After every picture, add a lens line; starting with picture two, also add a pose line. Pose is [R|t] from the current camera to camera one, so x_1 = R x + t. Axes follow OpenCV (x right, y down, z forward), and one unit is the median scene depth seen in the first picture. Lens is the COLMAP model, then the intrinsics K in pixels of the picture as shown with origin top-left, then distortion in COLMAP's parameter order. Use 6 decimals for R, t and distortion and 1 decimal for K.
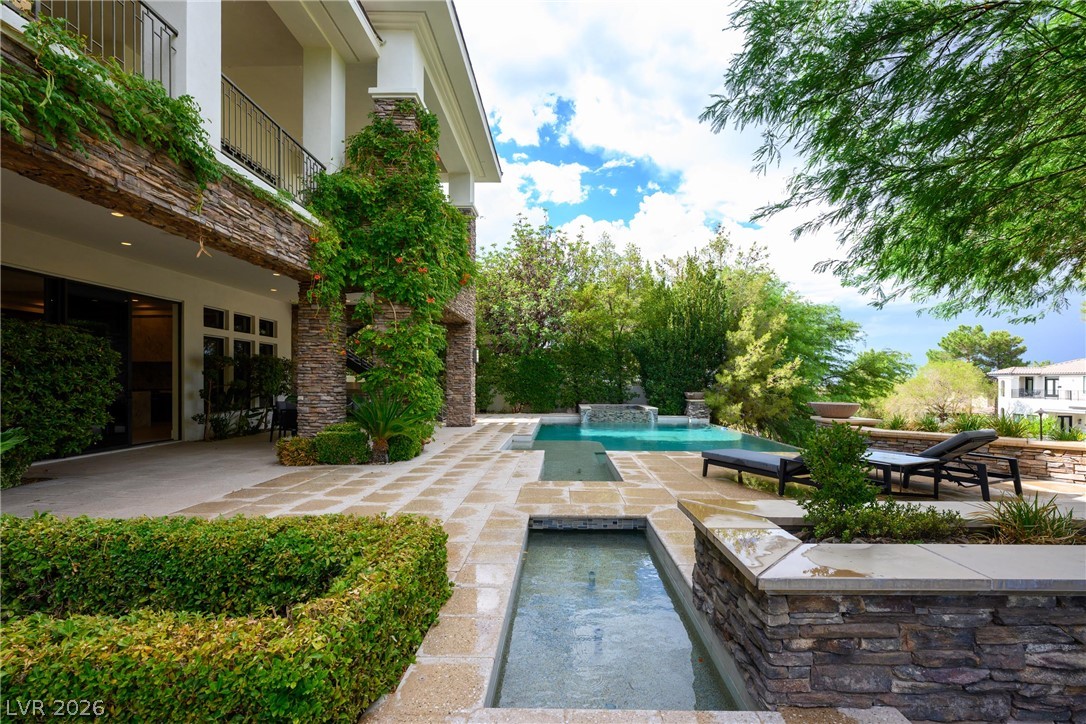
lens RADIAL K [[465.3, 0, 566.6], [0, 465.3, 388.2], [0, 0, 1]] dist [-0.000750, -0.000267]
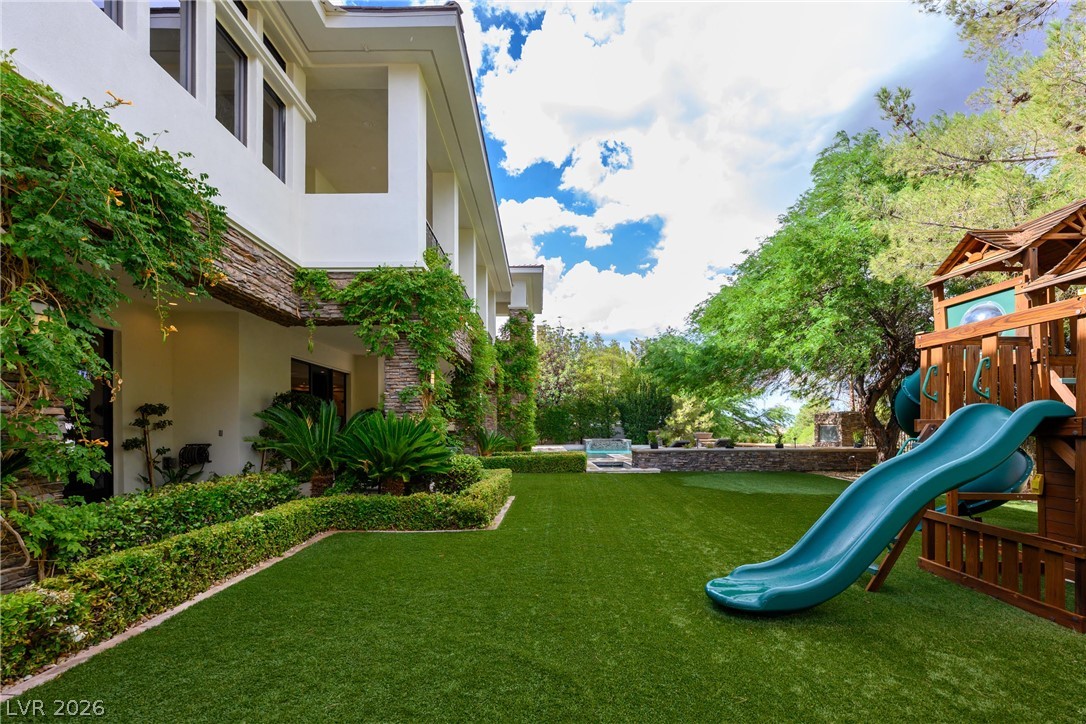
lens RADIAL K [[459.2, 0, 524.3], [0, 459.2, 423.6], [0, 0, 1]] dist [-0.000386, -0.000102]
pose [[0.998771, -0.006721, -0.049104, -0.135739], [0.005899, 0.999841, -0.016857, 0.010421], [0.049209, 0.016547, 0.998651, -0.844075]]
